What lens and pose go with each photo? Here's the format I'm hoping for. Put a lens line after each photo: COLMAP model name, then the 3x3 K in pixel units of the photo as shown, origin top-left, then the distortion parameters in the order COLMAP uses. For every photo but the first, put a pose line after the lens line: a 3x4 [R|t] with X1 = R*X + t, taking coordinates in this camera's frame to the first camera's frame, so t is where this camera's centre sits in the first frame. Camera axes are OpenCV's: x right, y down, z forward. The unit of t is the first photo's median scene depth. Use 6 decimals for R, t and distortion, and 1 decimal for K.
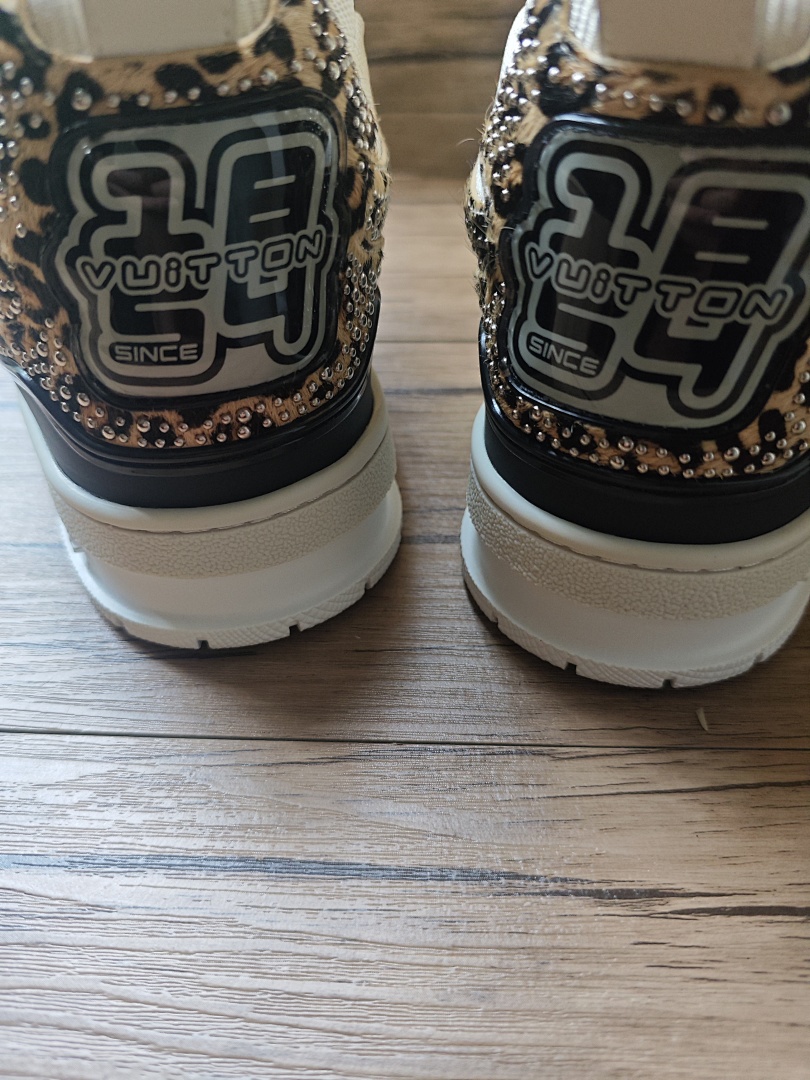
lens RADIAL K [[819.6, 0, 400.0], [0, 819.6, 541.0], [0, 0, 1]] dist [-0.067245, 0.034453]
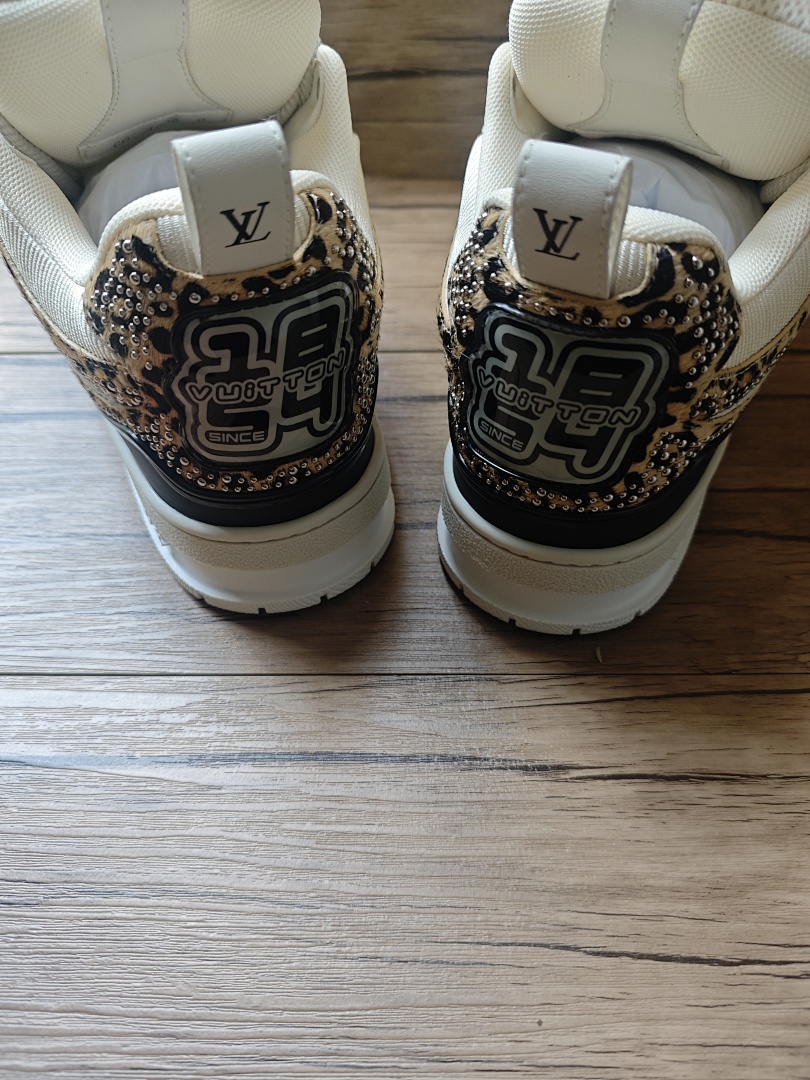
lens RADIAL K [[791.5, 0, 405.0], [0, 791.5, 540.0], [0, 0, 1]] dist [-0.002666, 0.000375]
pose [[0.999257, -0.020967, 0.032330, -0.036222], [0.016836, 0.992247, 0.123132, -0.212898], [-0.034661, -0.122496, 0.991864, -0.500911]]
